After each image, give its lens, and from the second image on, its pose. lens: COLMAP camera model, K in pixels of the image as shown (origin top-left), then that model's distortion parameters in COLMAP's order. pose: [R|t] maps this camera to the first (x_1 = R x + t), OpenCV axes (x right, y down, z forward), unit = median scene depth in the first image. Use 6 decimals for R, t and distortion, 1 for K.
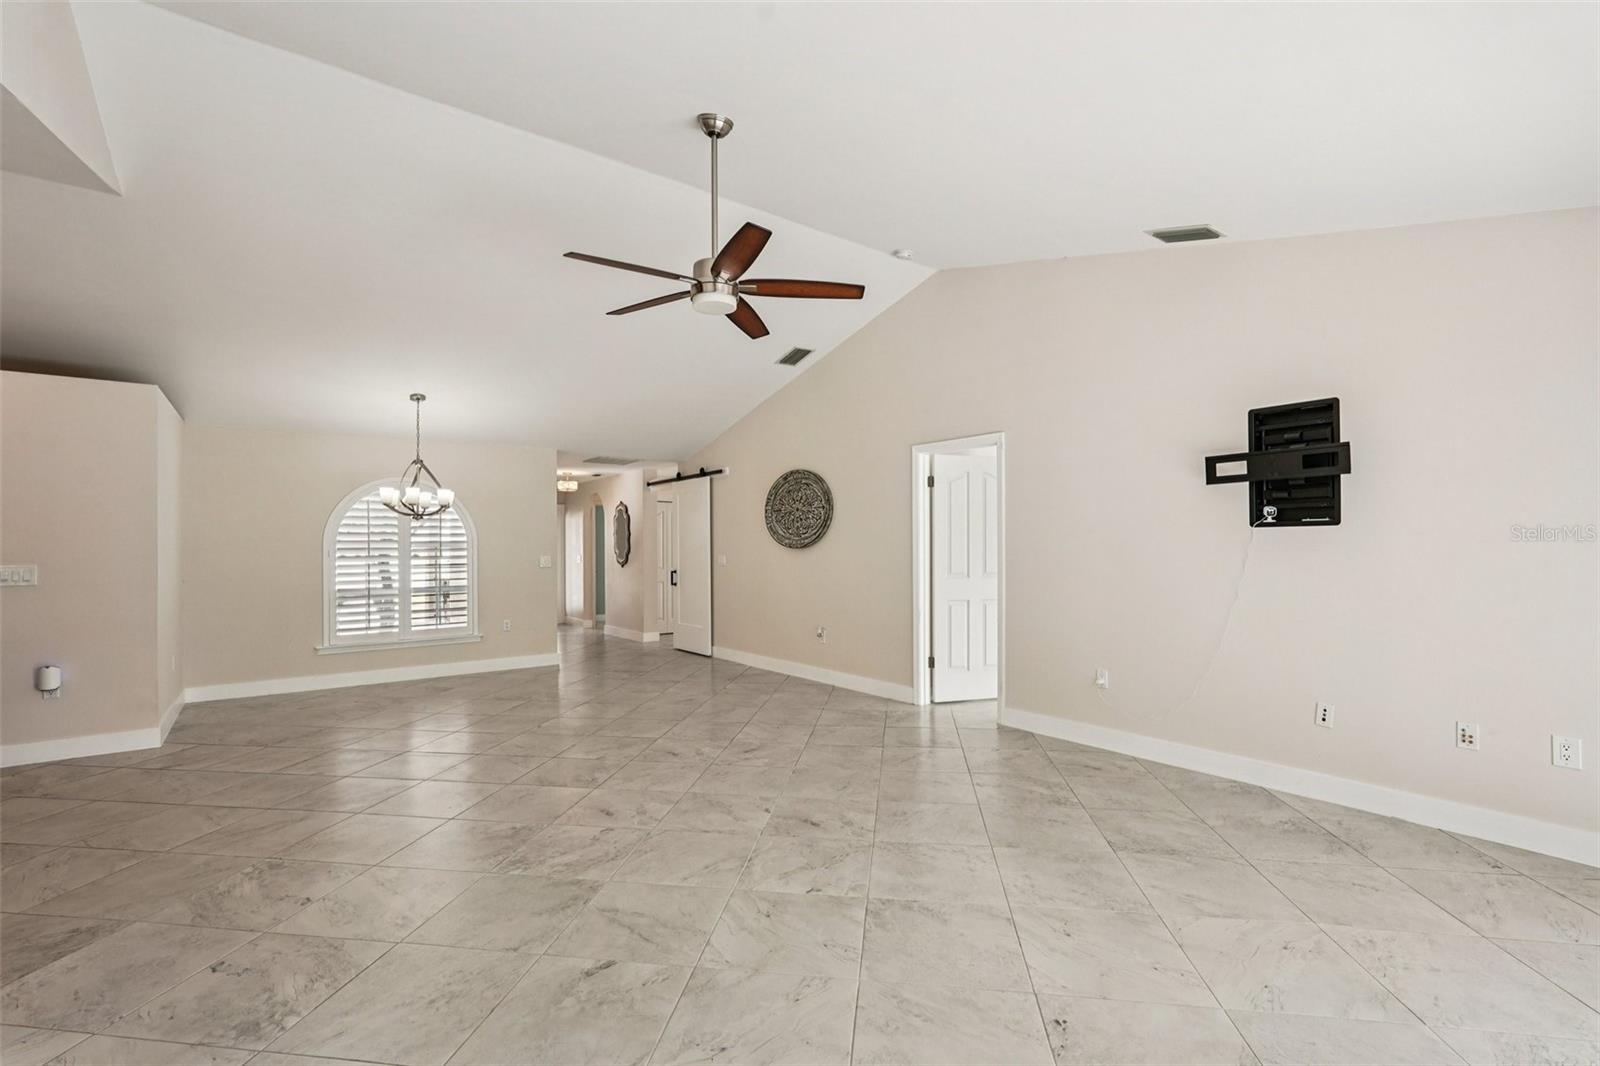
lens RADIAL K [[709.2, 0, 802.7], [0, 709.2, 541.4], [0, 0, 1]] dist [-0.020064, 0.011369]
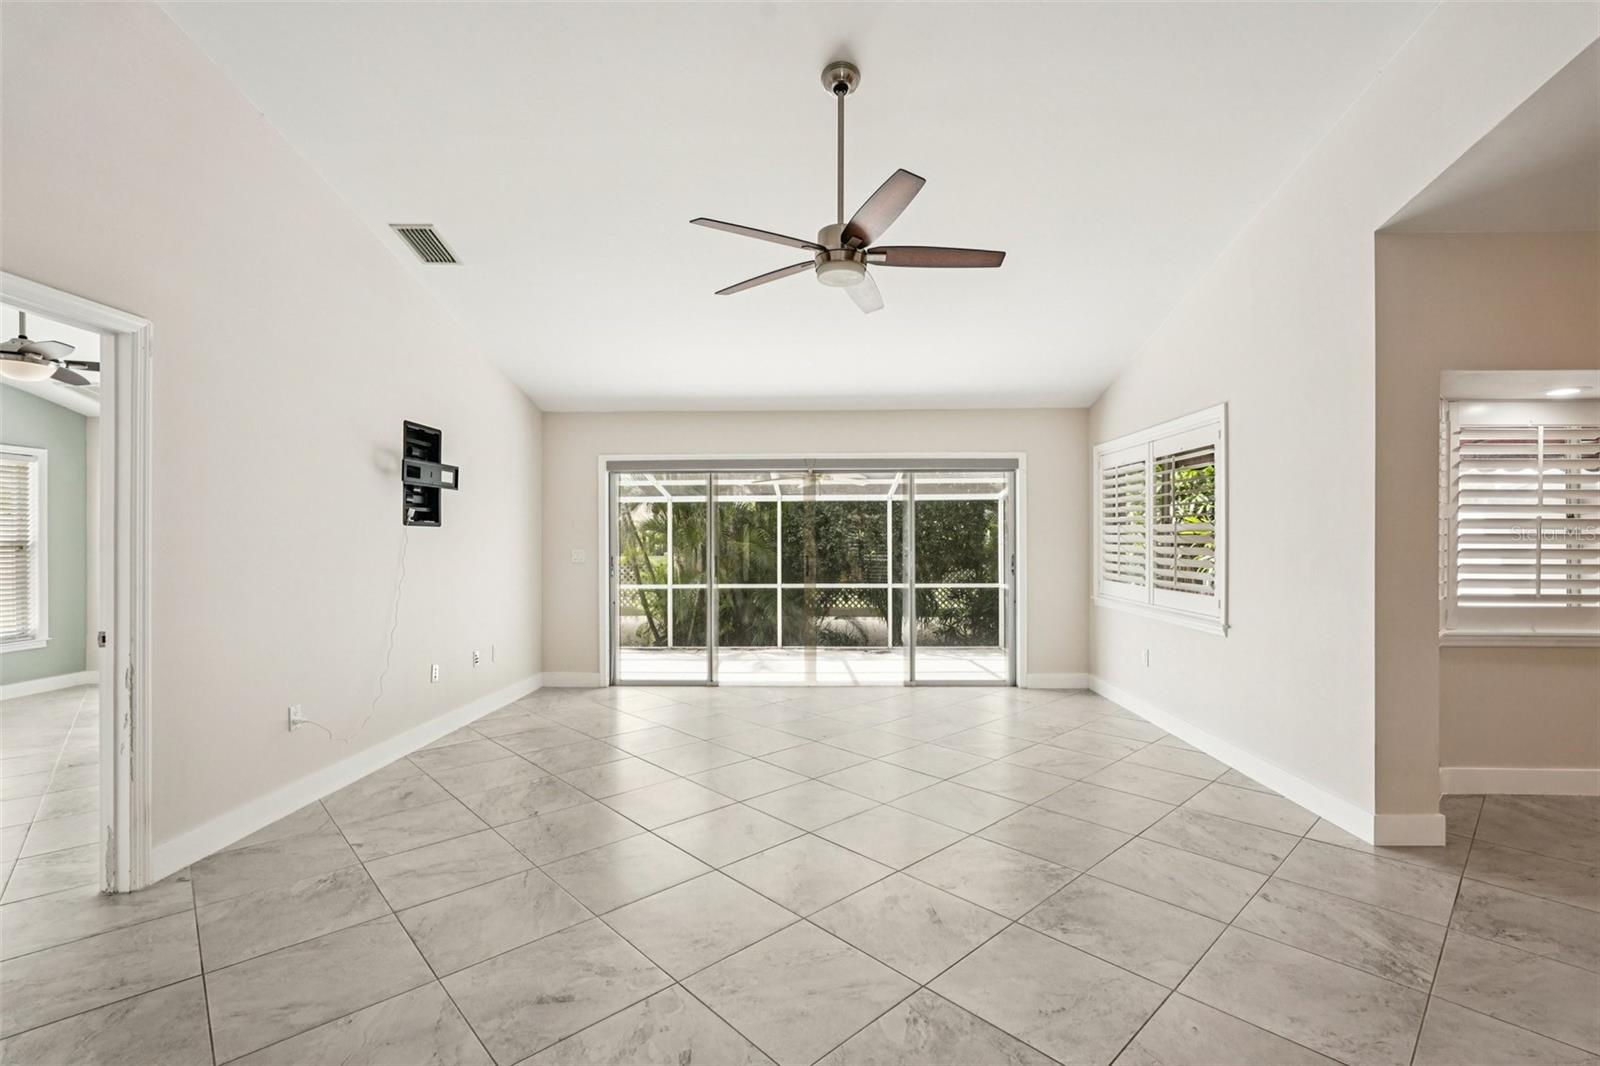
lens RADIAL K [[709.2, 0, 802.7], [0, 709.2, 541.4], [0, 0, 1]] dist [-0.020064, 0.011369]
pose [[-0.778412, 0.008835, 0.627692, -0.303967], [0.001025, 0.999918, -0.012803, 0.011030], [-0.627753, -0.009322, -0.778357, 0.801617]]
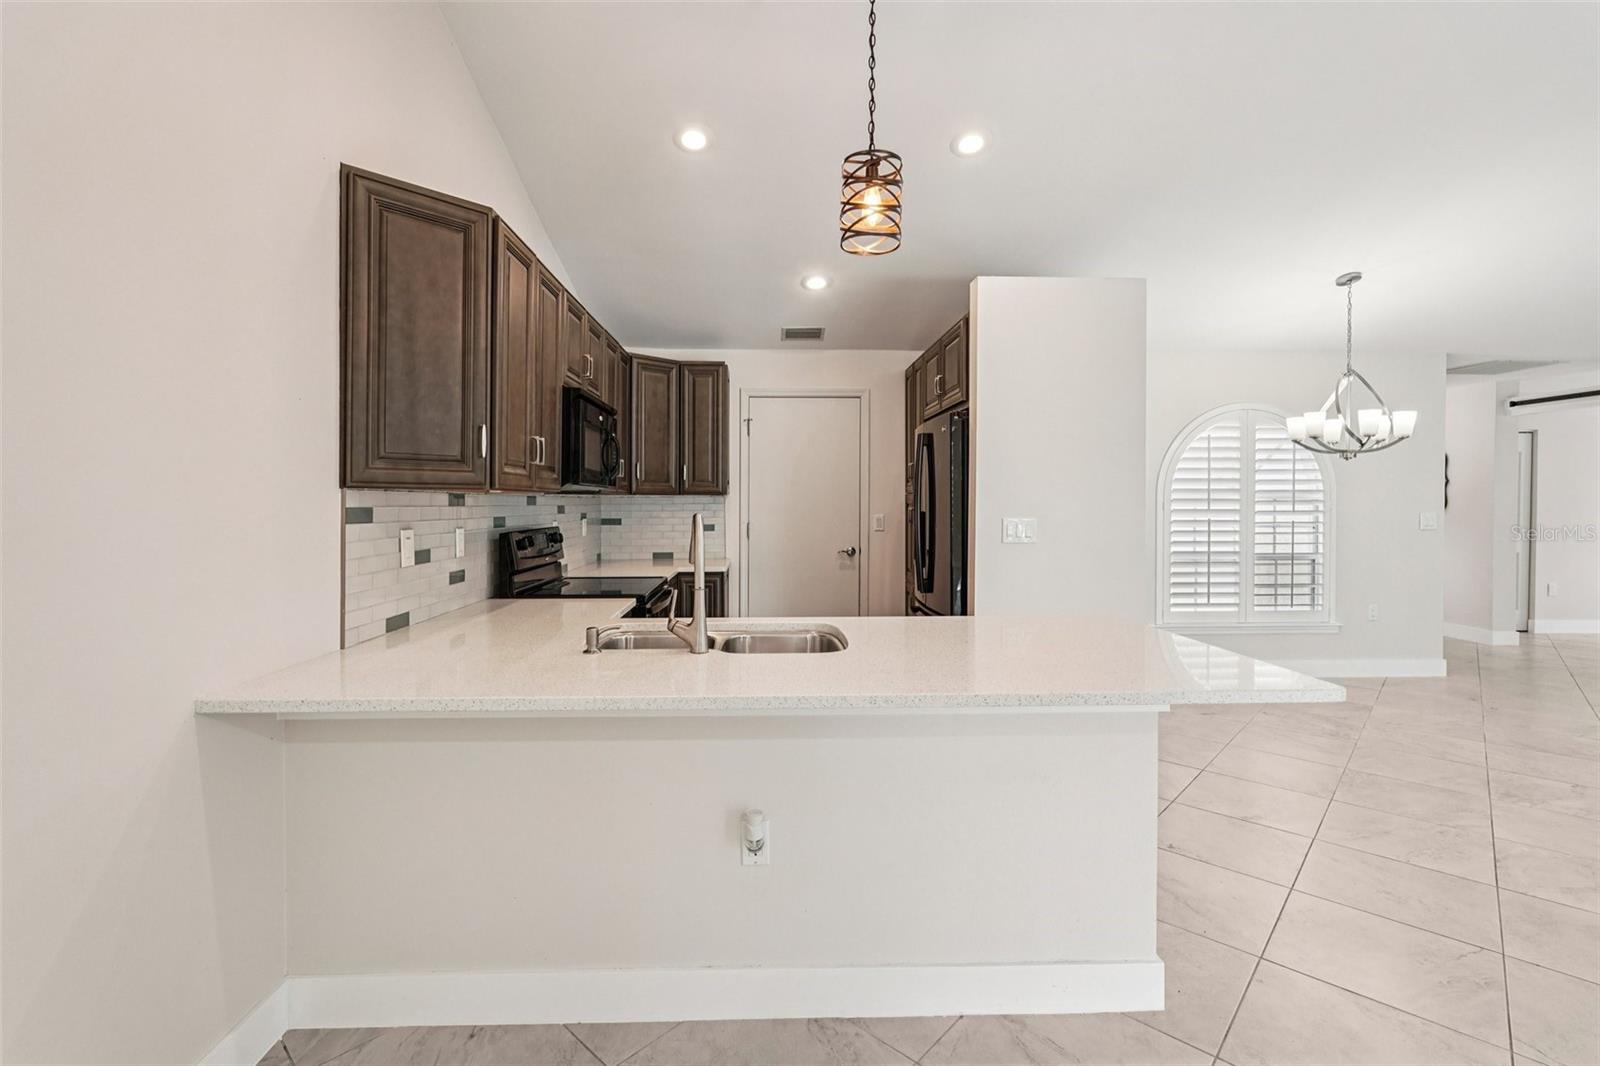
lens RADIAL K [[725.7, 0, 781.1], [0, 725.7, 504.7], [0, 0, 1]] dist [-0.014233, 0.011764]
pose [[0.817436, 0.013586, -0.575859, -0.527670], [-0.004046, 0.999833, 0.017844, 0.003301], [0.576005, -0.012257, 0.817354, 0.099225]]
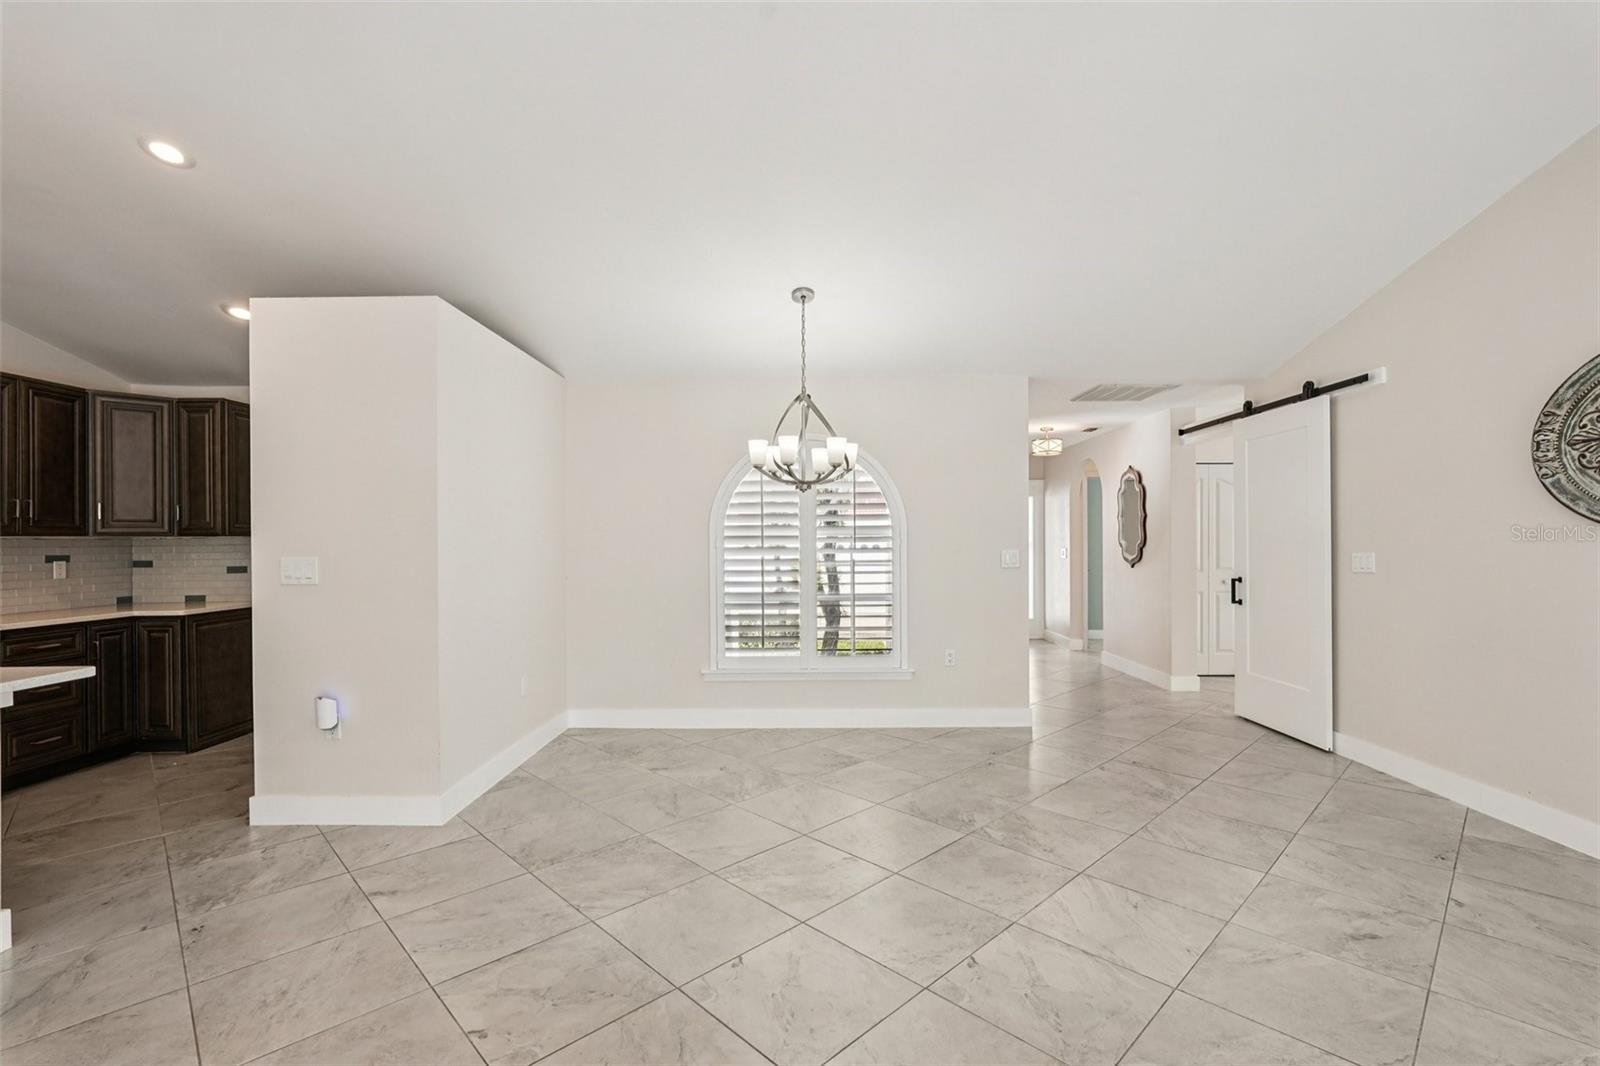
lens RADIAL K [[709.2, 0, 802.7], [0, 709.2, 541.4], [0, 0, 1]] dist [-0.020064, 0.011369]
pose [[0.791700, 0.004007, -0.610897, -0.145767], [0.003598, 0.999931, 0.011221, 0.006377], [0.610899, -0.011082, 0.791631, 0.449559]]
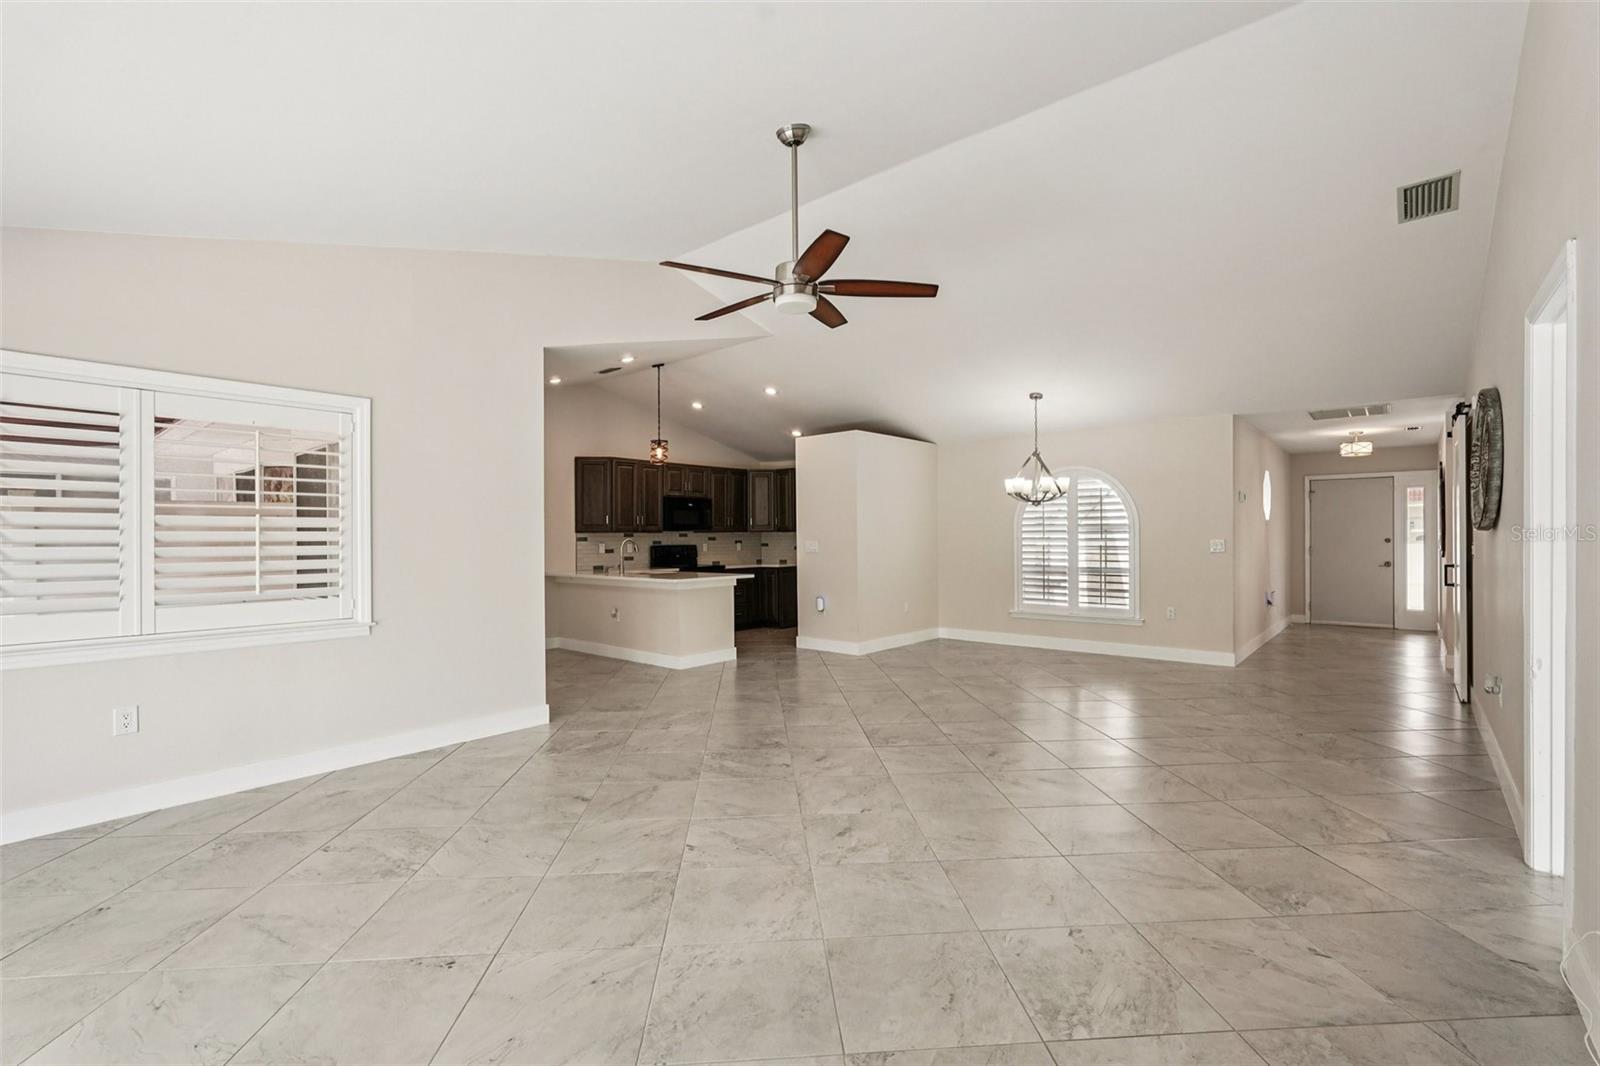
lens RADIAL K [[709.3, 0, 800.0], [0, 709.3, 533.0], [0, 0, 1]] dist [-0.020117, 0.012662]
pose [[0.207596, 0.002158, -0.978212, 0.423285], [0.013110, 0.999902, 0.004988, 0.001997], [0.978127, -0.013859, 0.207547, 0.358130]]
